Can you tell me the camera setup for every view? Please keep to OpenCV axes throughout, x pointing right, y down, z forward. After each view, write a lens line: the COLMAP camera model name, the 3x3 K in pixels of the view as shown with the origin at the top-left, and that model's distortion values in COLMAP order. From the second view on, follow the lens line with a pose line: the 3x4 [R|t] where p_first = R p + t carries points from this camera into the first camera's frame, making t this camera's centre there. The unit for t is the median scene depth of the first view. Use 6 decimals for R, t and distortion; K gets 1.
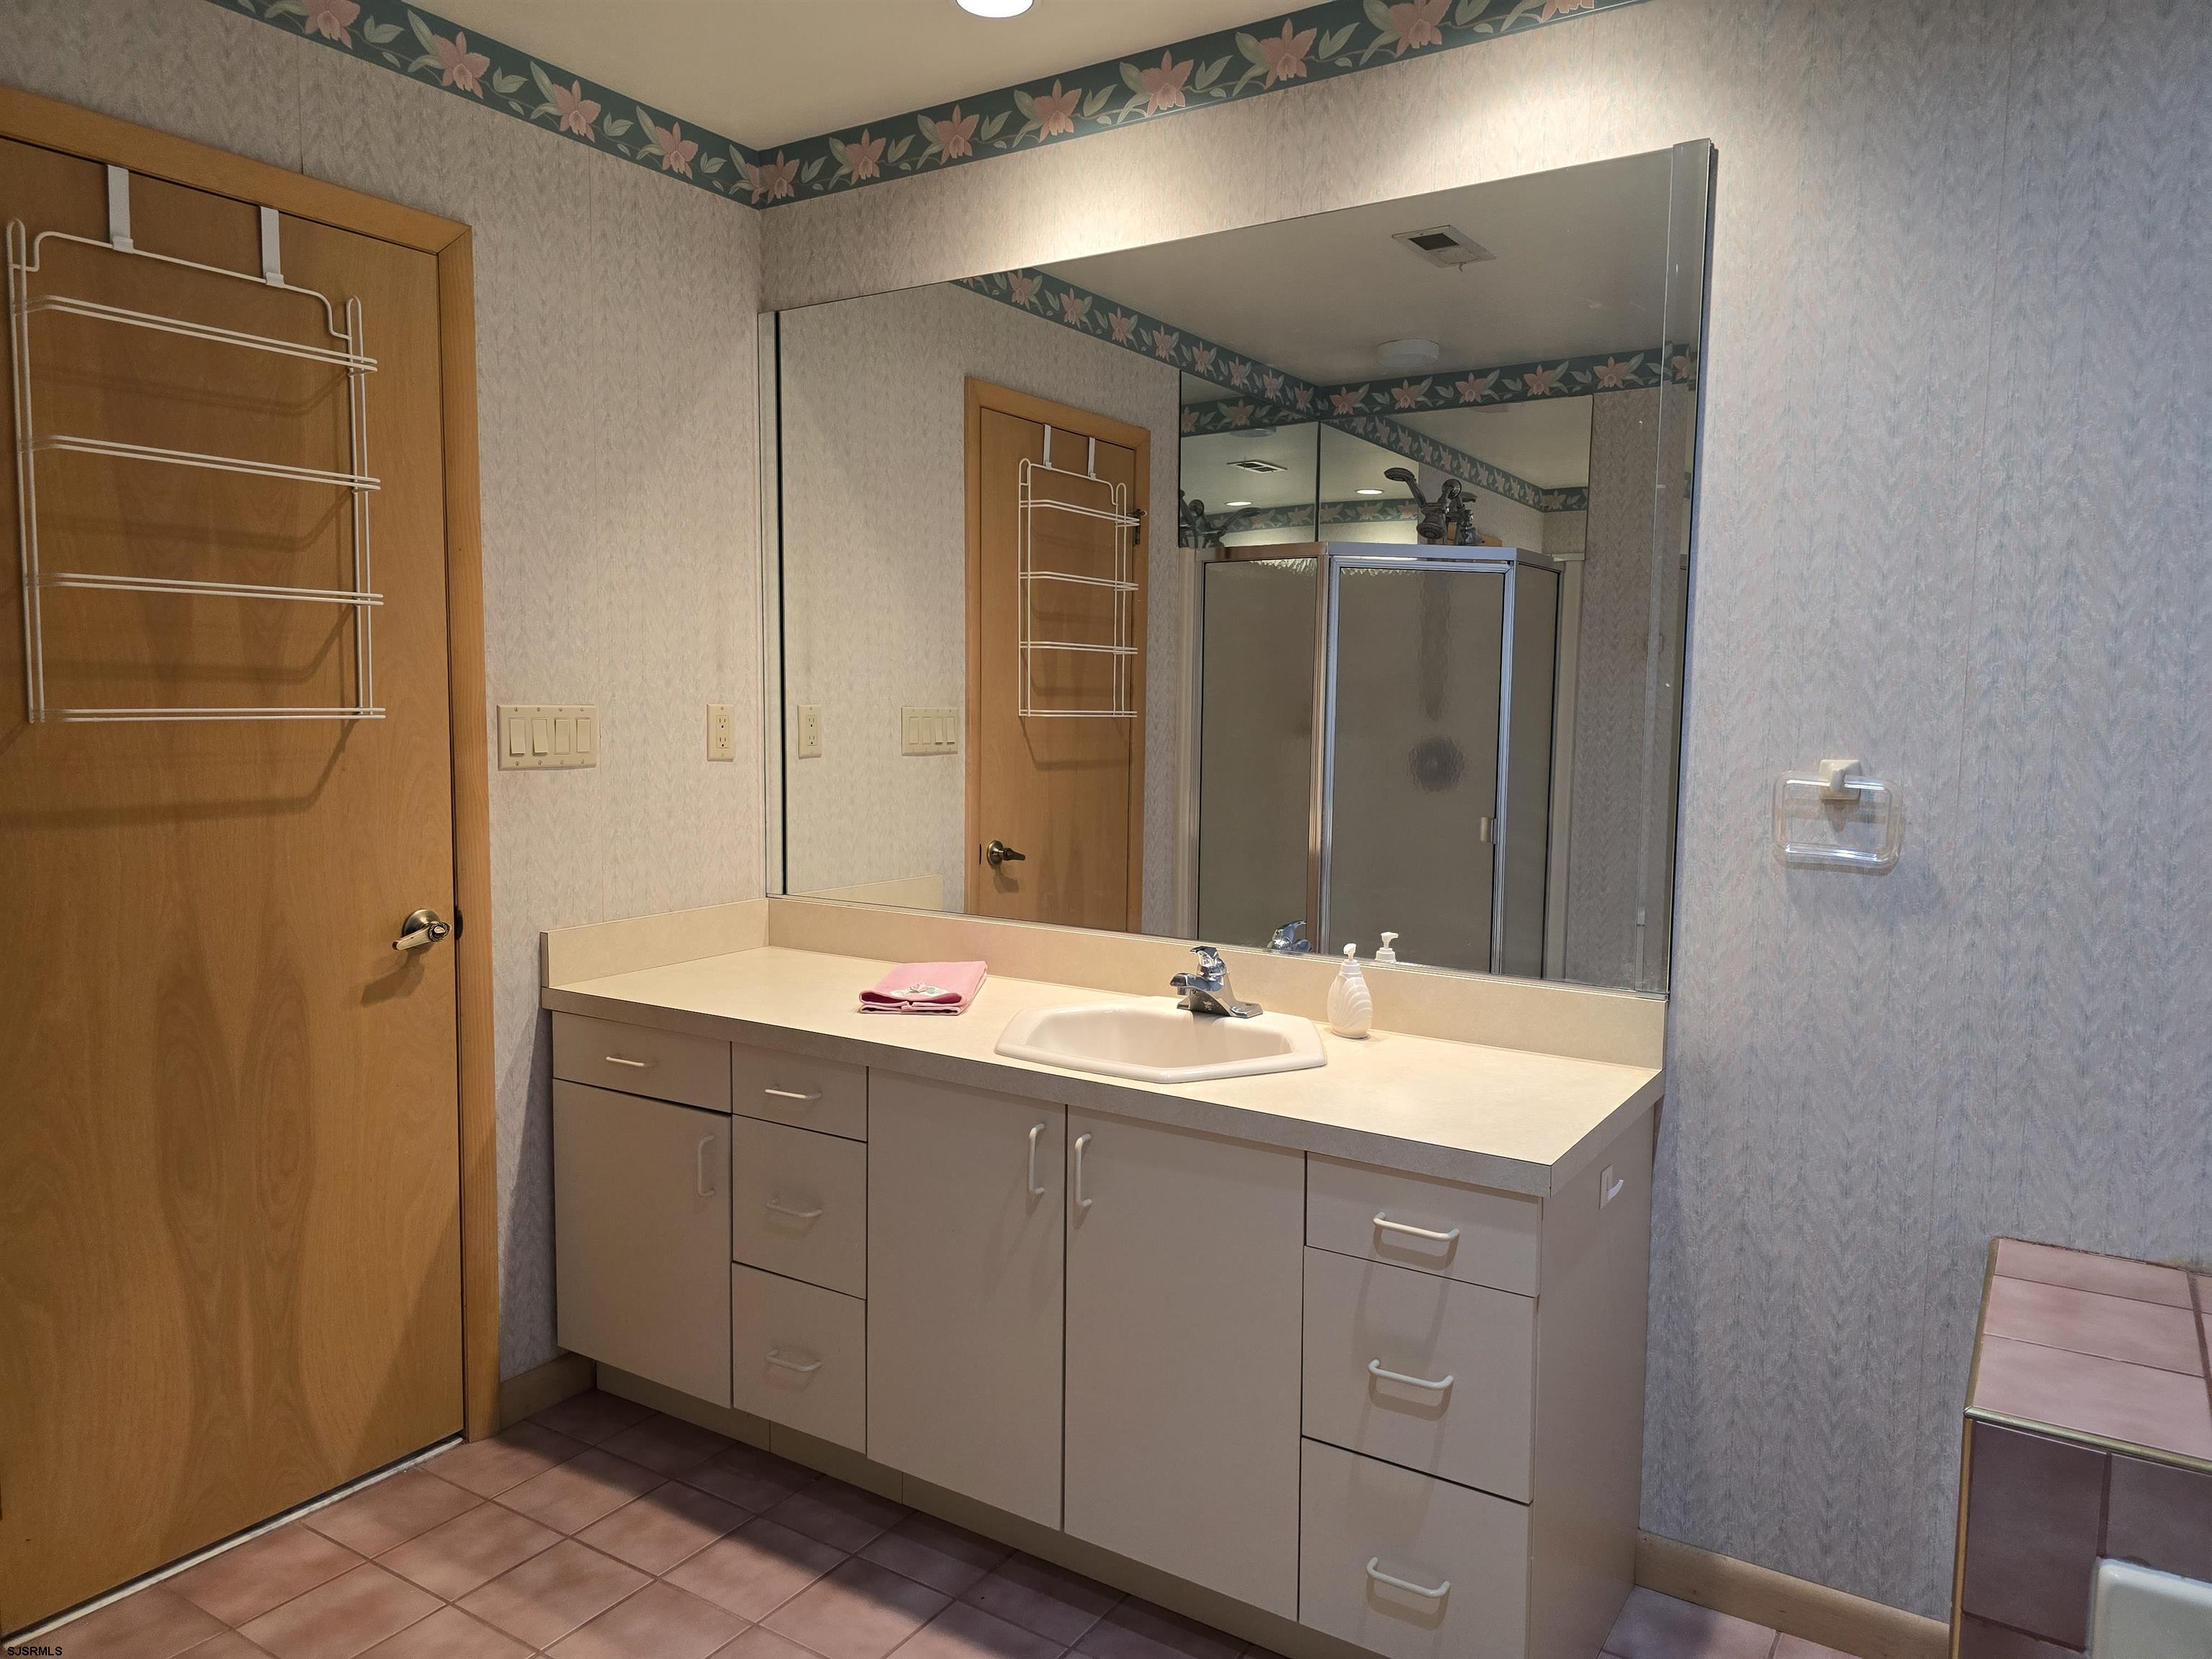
lens RADIAL K [[1483.0, 0, 1111.1], [0, 1483.0, 817.0], [0, 0, 1]] dist [0.066254, -0.060917]
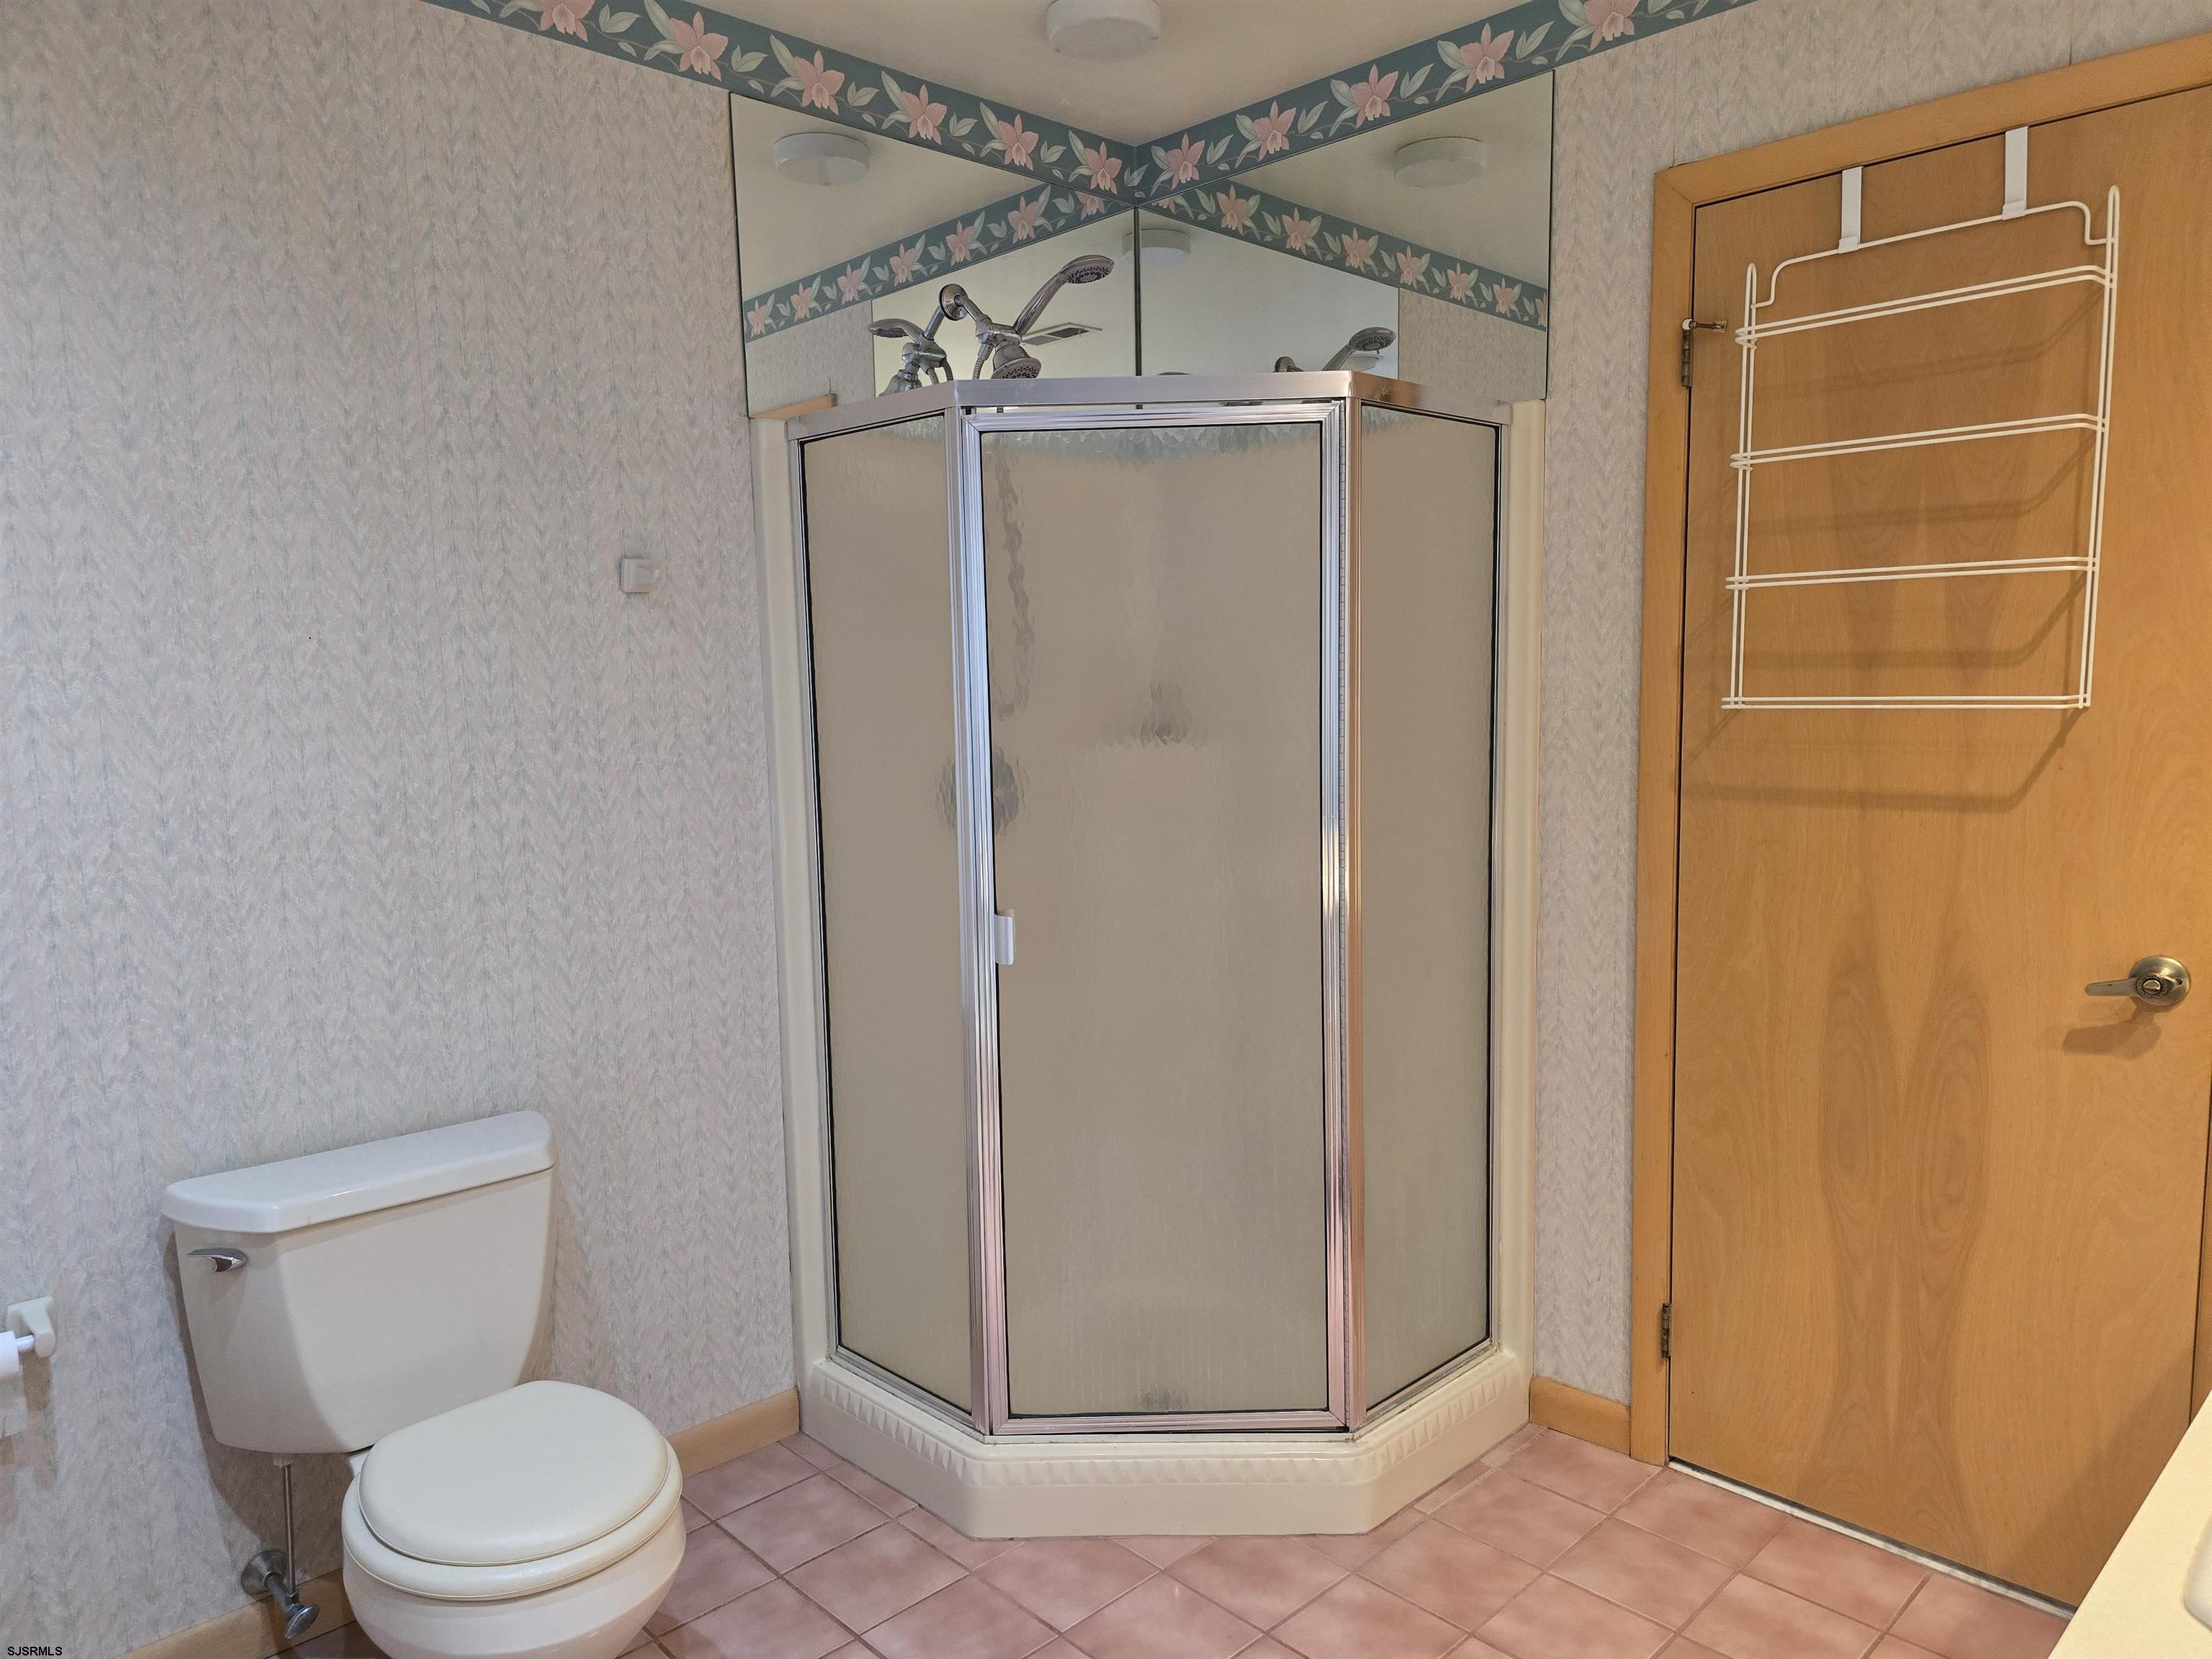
lens RADIAL K [[1483.0, 0, 1113.8], [0, 1483.0, 853.3], [0, 0, 1]] dist [0.066254, -0.060917]
pose [[-0.213106, 0.102839, -0.971602, 0.453603], [-0.072134, 0.990075, 0.120616, -0.050770], [0.974363, 0.095790, -0.203572, 0.695444]]
